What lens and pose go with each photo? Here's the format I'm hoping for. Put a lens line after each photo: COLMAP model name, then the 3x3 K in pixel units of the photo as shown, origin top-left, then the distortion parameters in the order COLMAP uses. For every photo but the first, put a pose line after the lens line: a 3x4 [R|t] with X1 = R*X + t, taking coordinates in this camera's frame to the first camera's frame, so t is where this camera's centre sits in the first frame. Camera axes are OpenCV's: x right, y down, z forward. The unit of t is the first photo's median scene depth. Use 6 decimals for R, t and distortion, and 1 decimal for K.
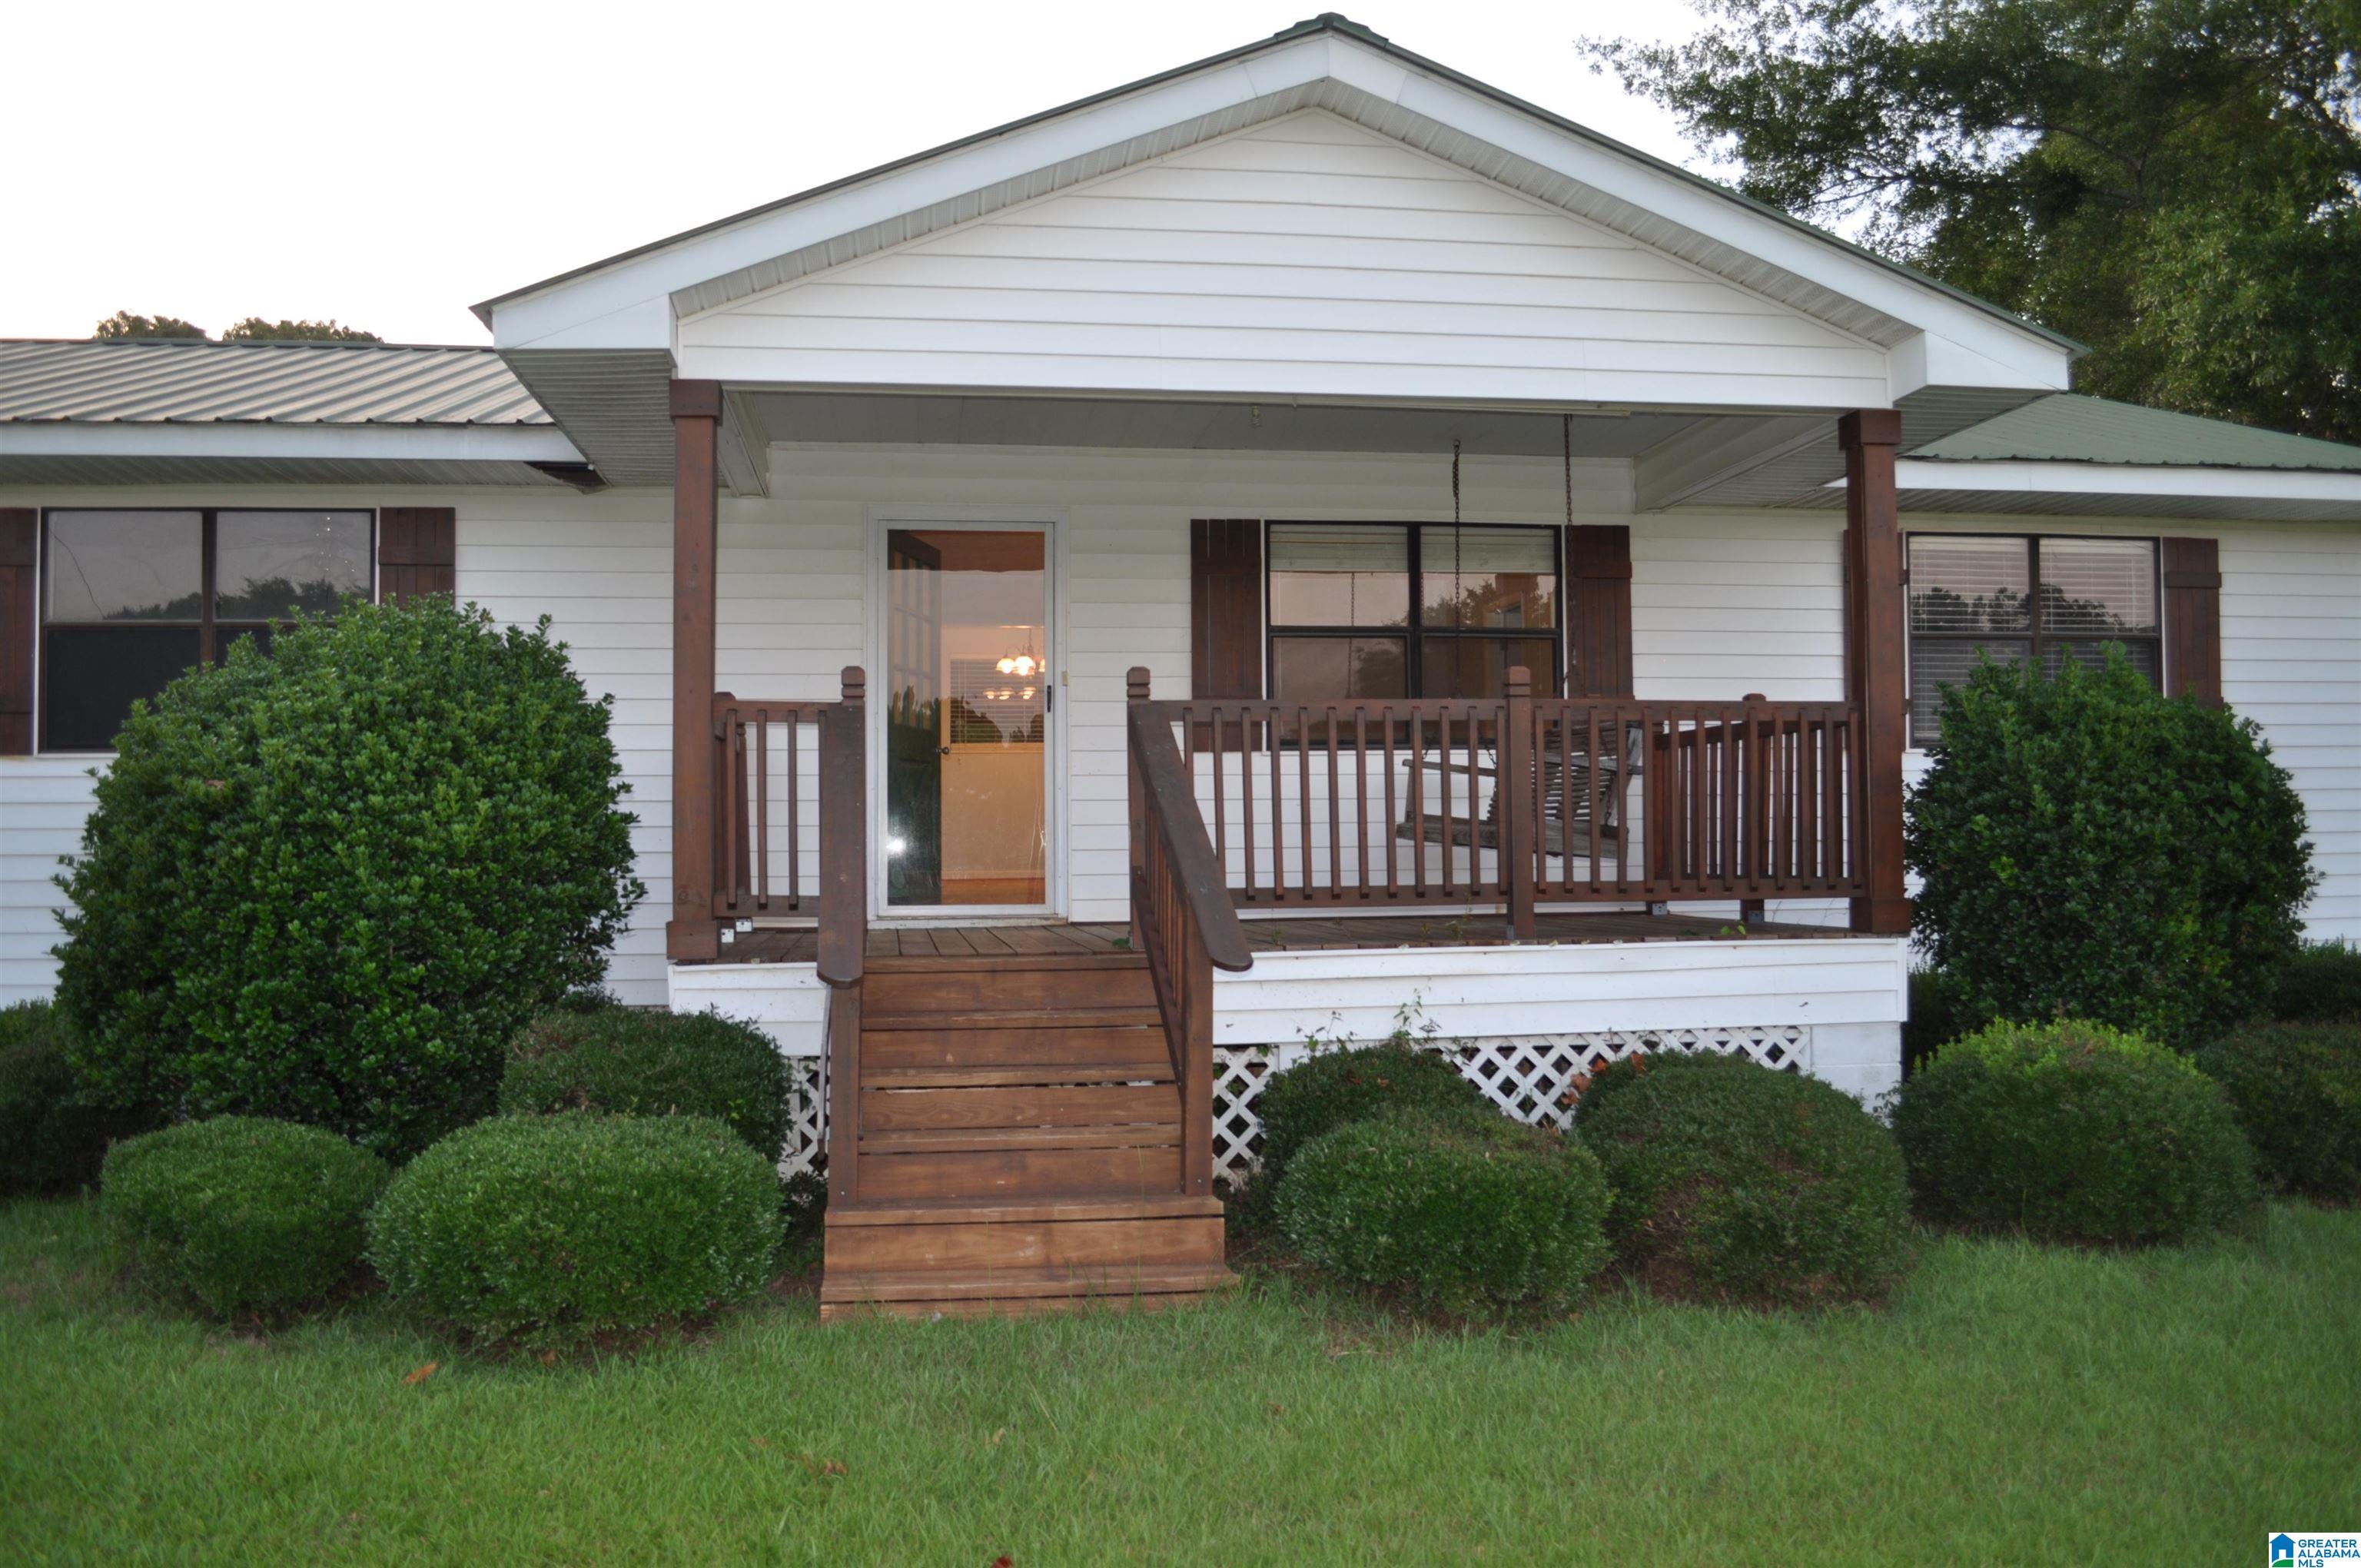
lens RADIAL K [[1869.4, 0, 1180.5], [0, 1869.4, 784.0], [0, 0, 1]] dist [-0.069841, -0.002136]
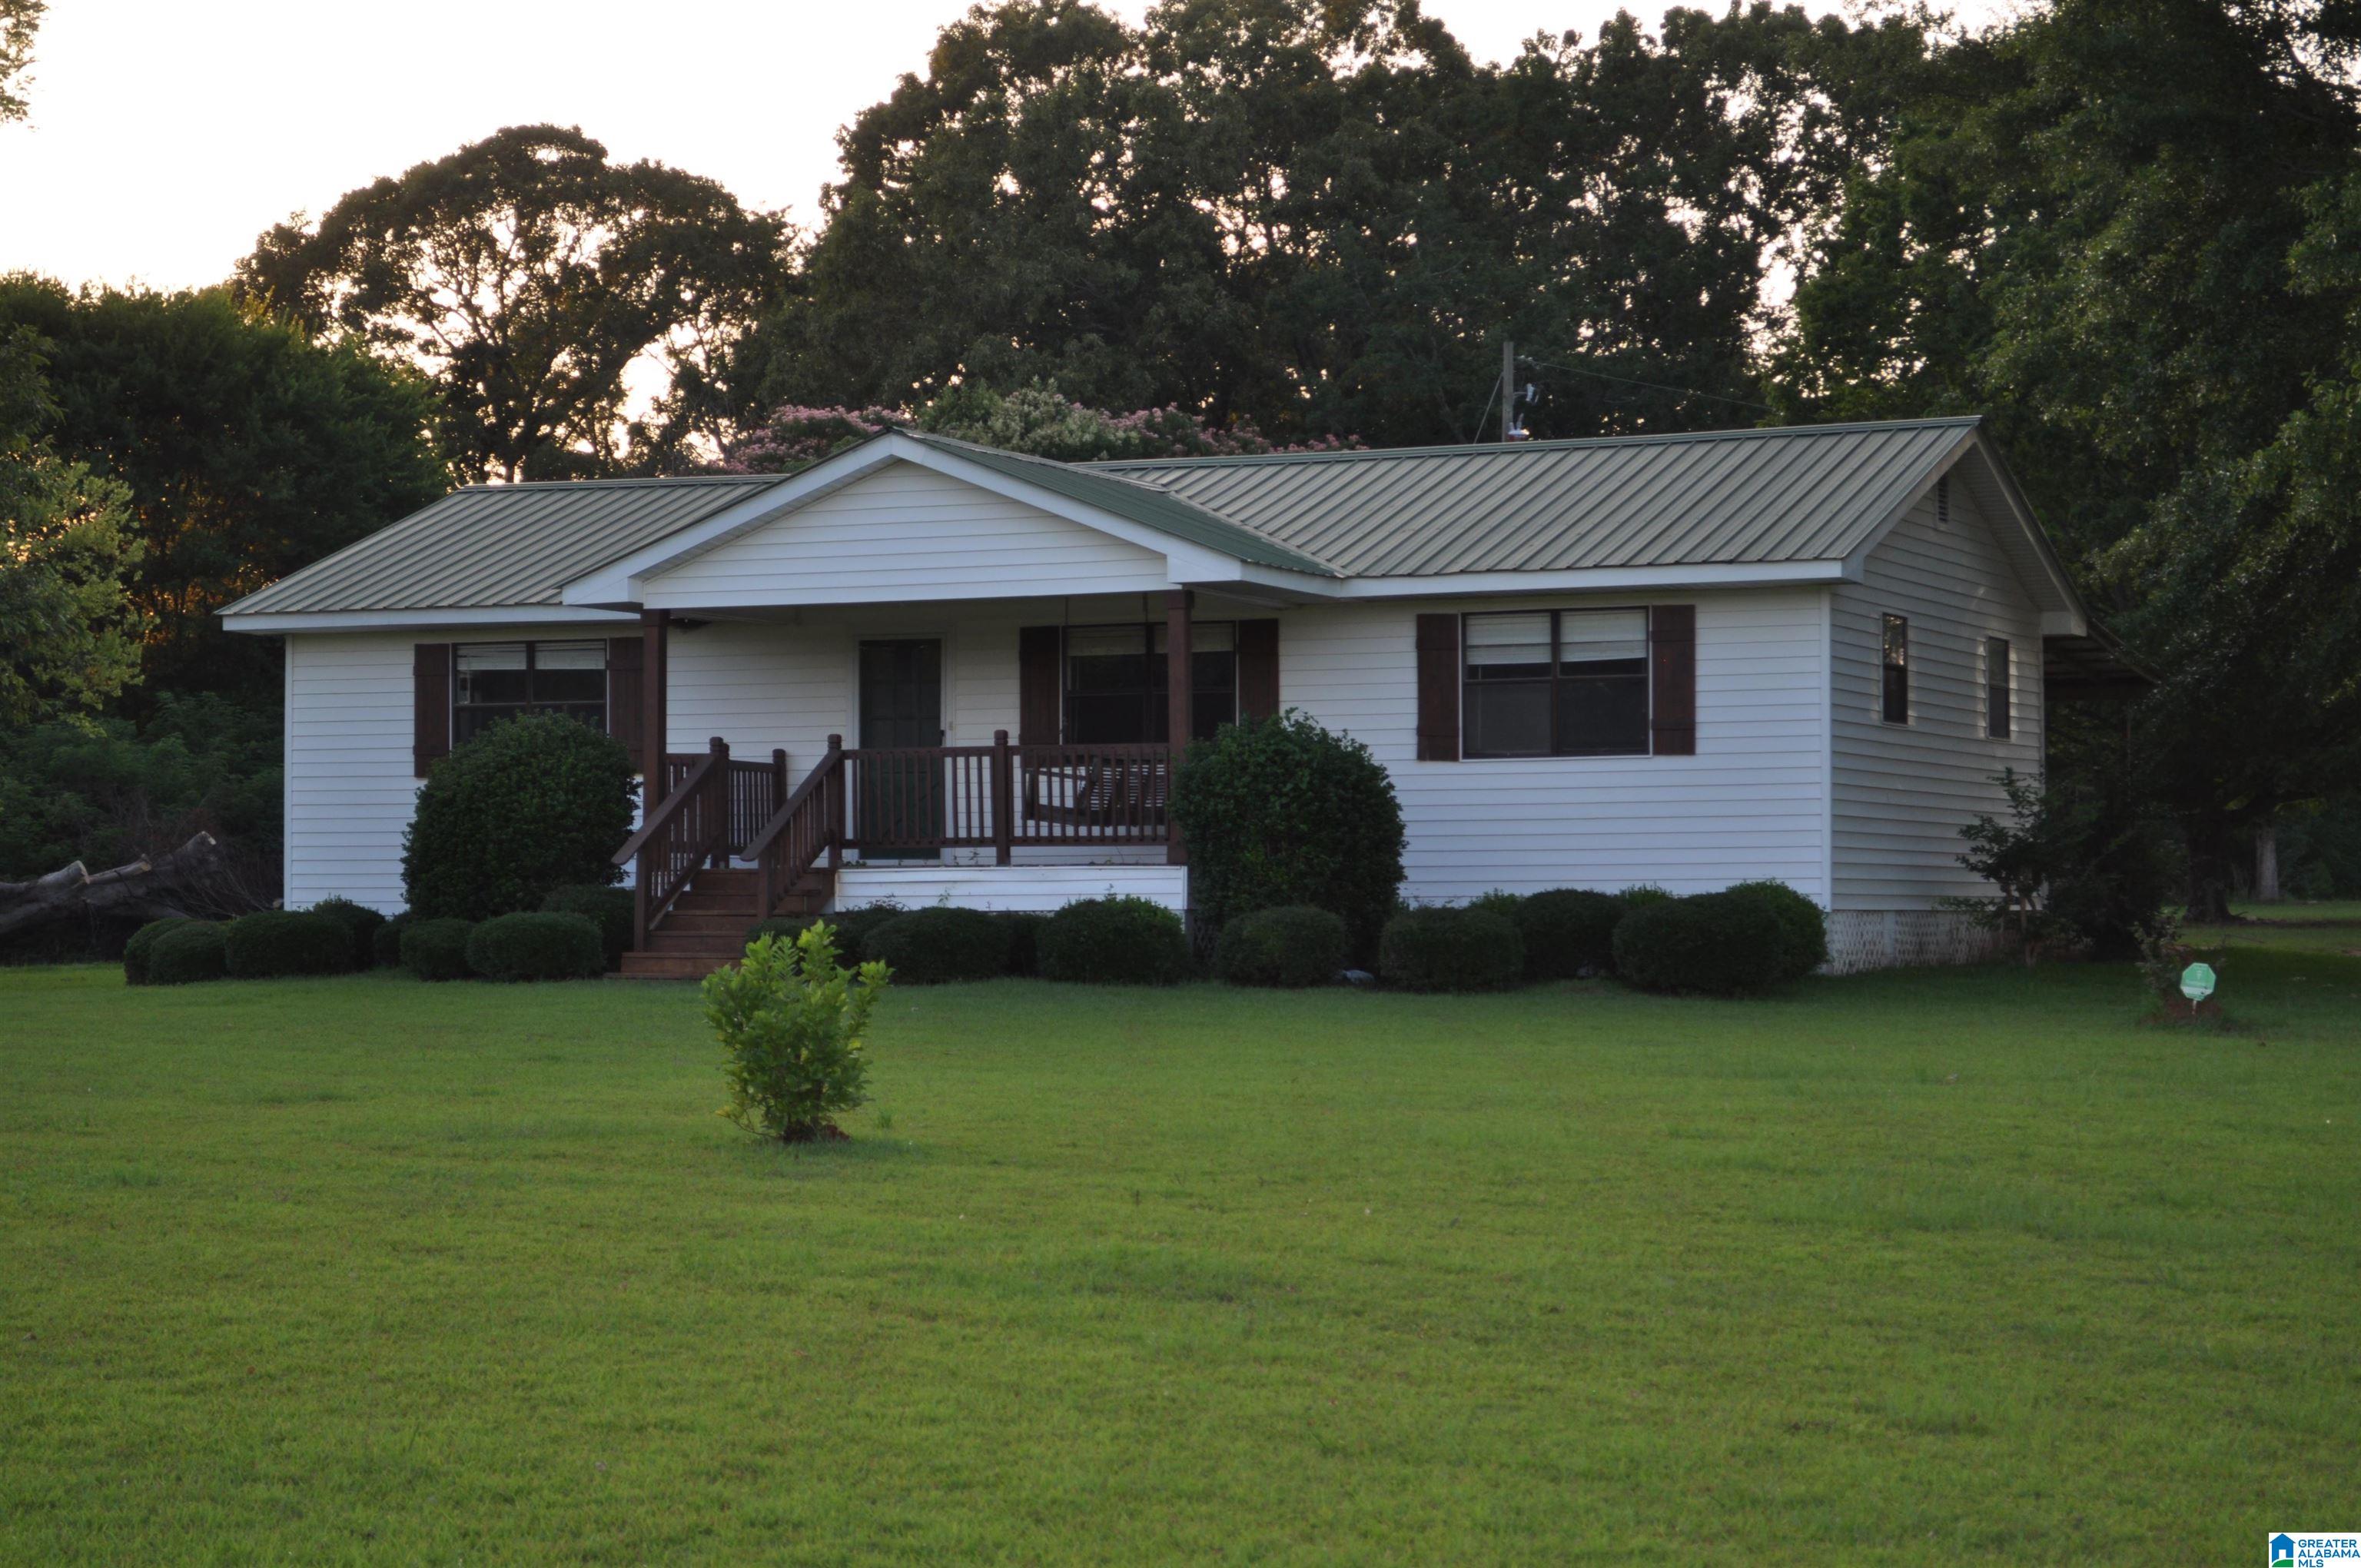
lens RADIAL K [[4863.8, 0, 1180.5], [0, 4863.8, 784.0], [0, 0, 1]] dist [0.036849, 0.143617]
pose [[0.850704, -0.007794, -0.525588, 3.279799], [0.009842, 0.999951, 0.001102, -0.008260], [0.525553, -0.006111, 0.850739, -3.563812]]
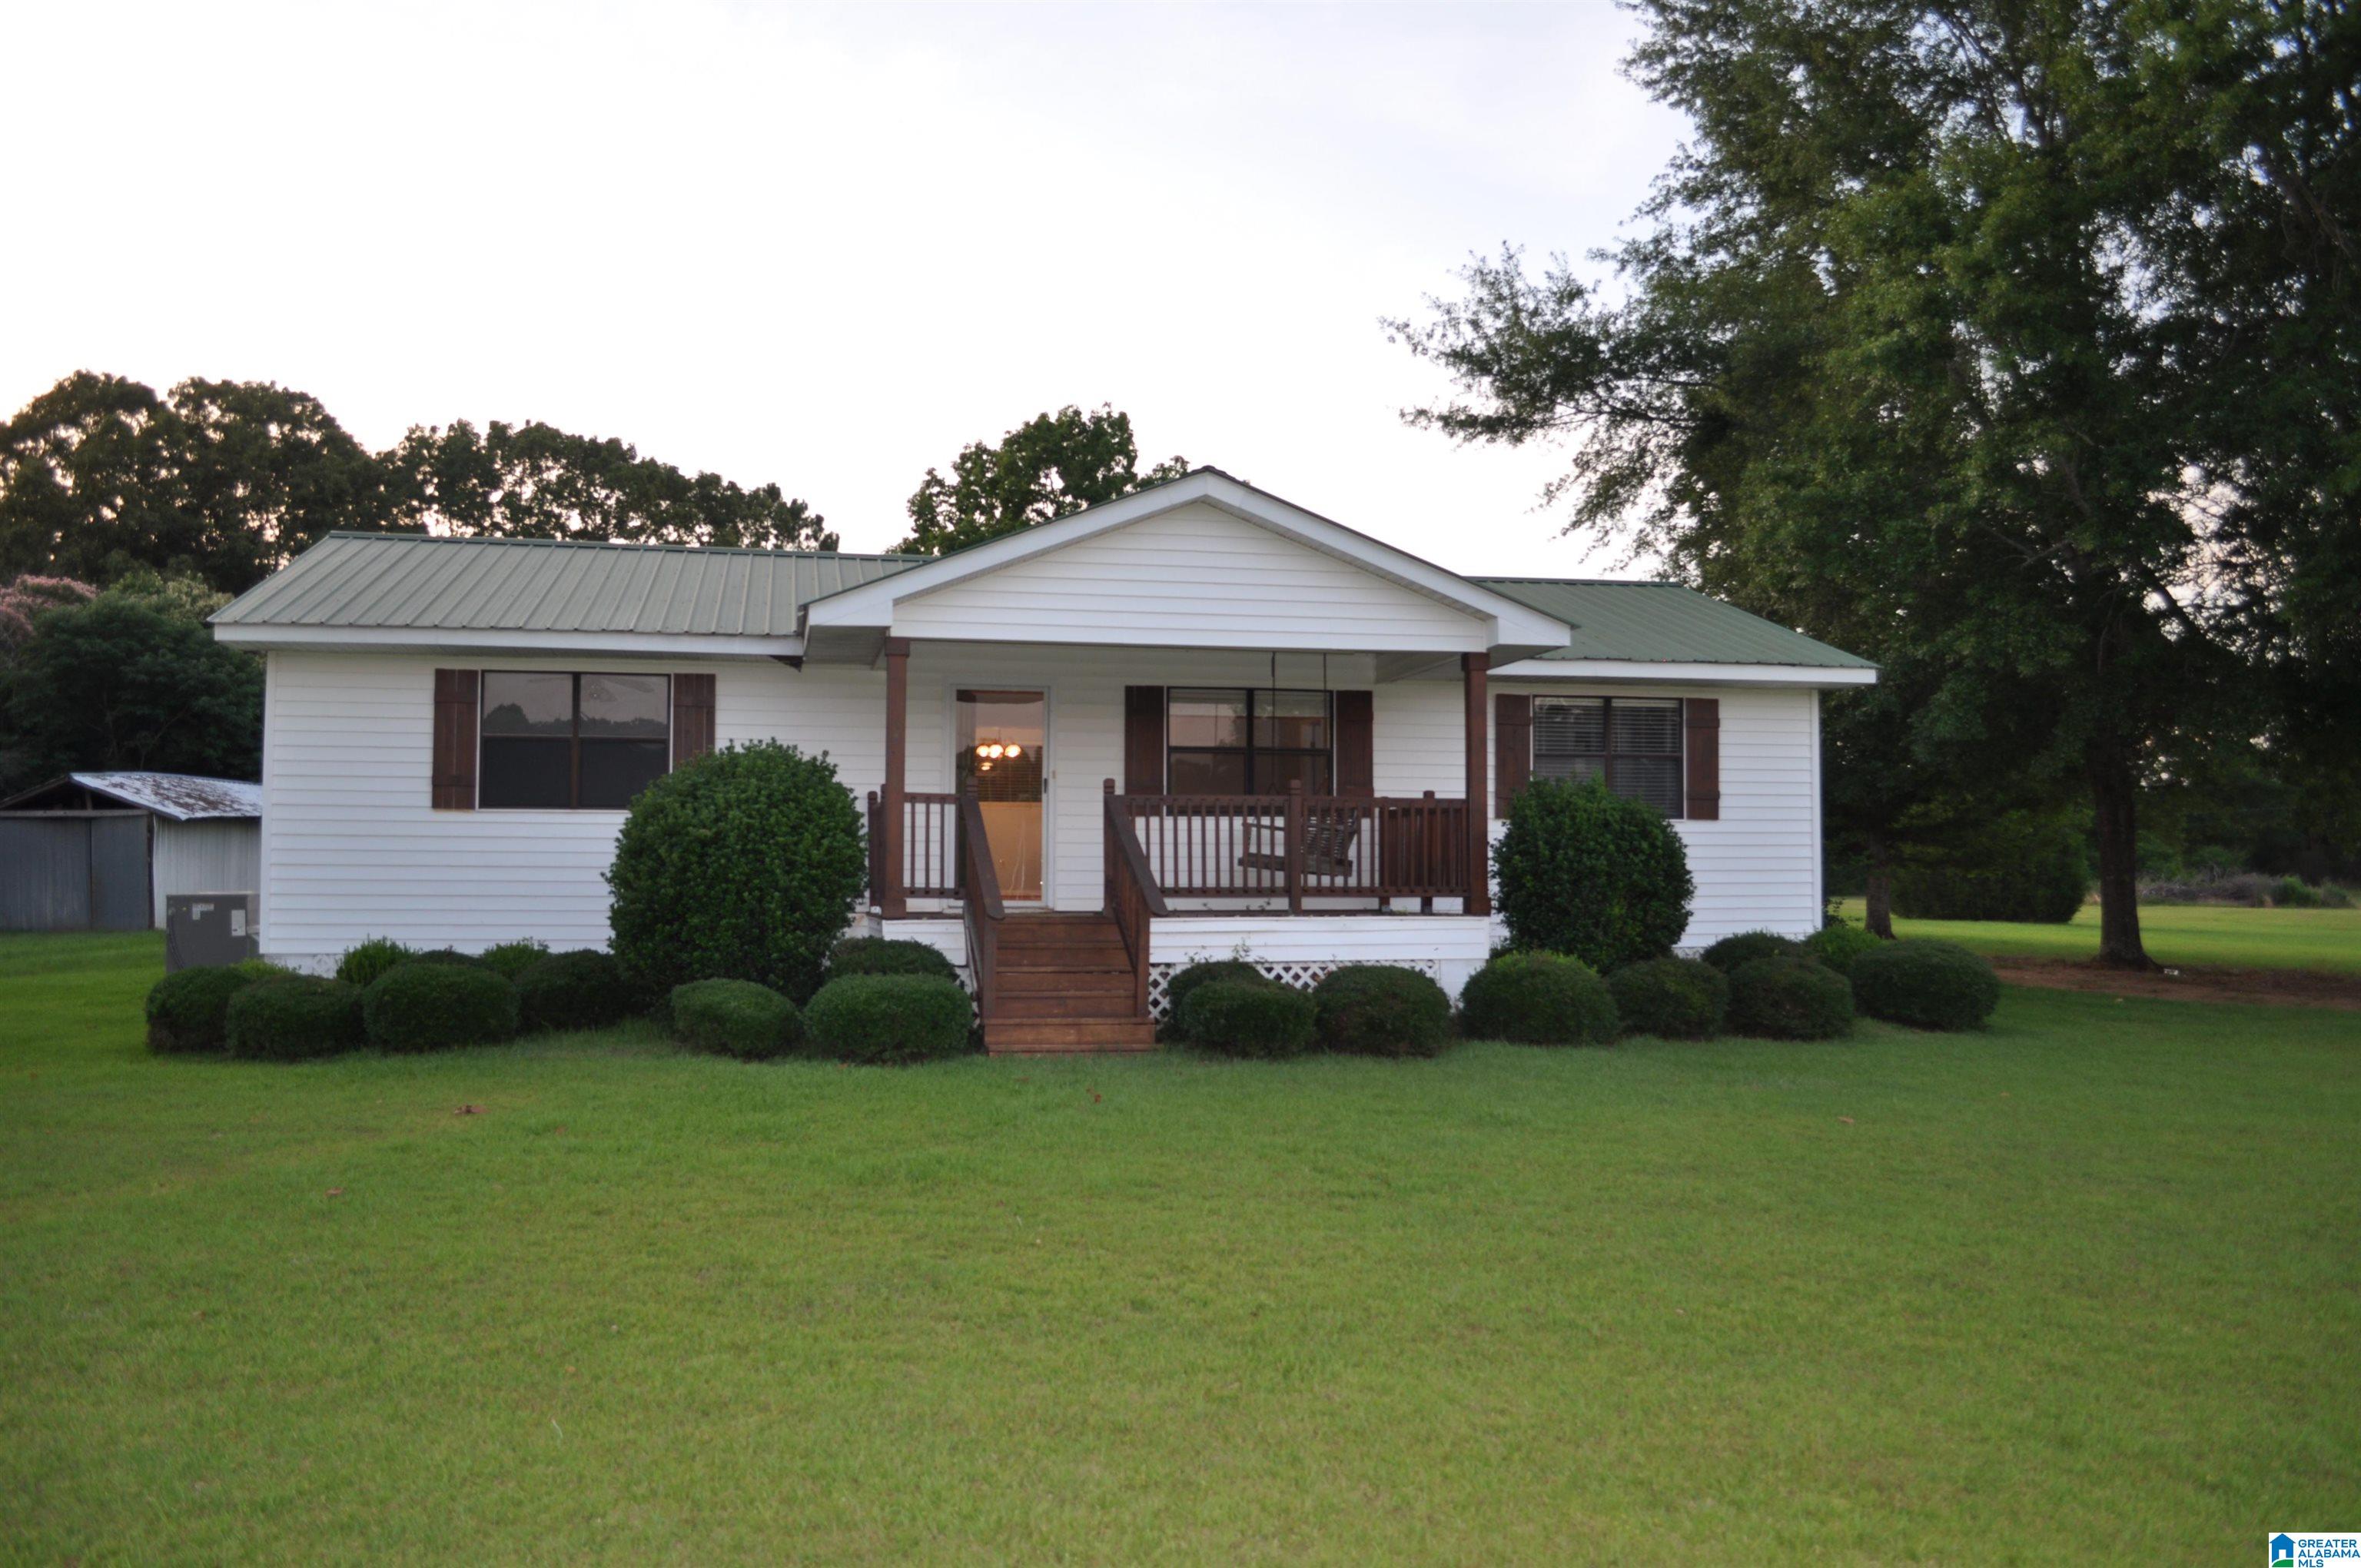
lens RADIAL K [[1869.4, 0, 1180.5], [0, 1869.4, 784.0], [0, 0, 1]] dist [-0.069841, -0.002136]
pose [[0.997379, 0.014668, 0.070858, -0.091444], [-0.013042, 0.999642, -0.023346, -0.009817], [-0.071175, 0.022360, 0.997213, -1.063695]]
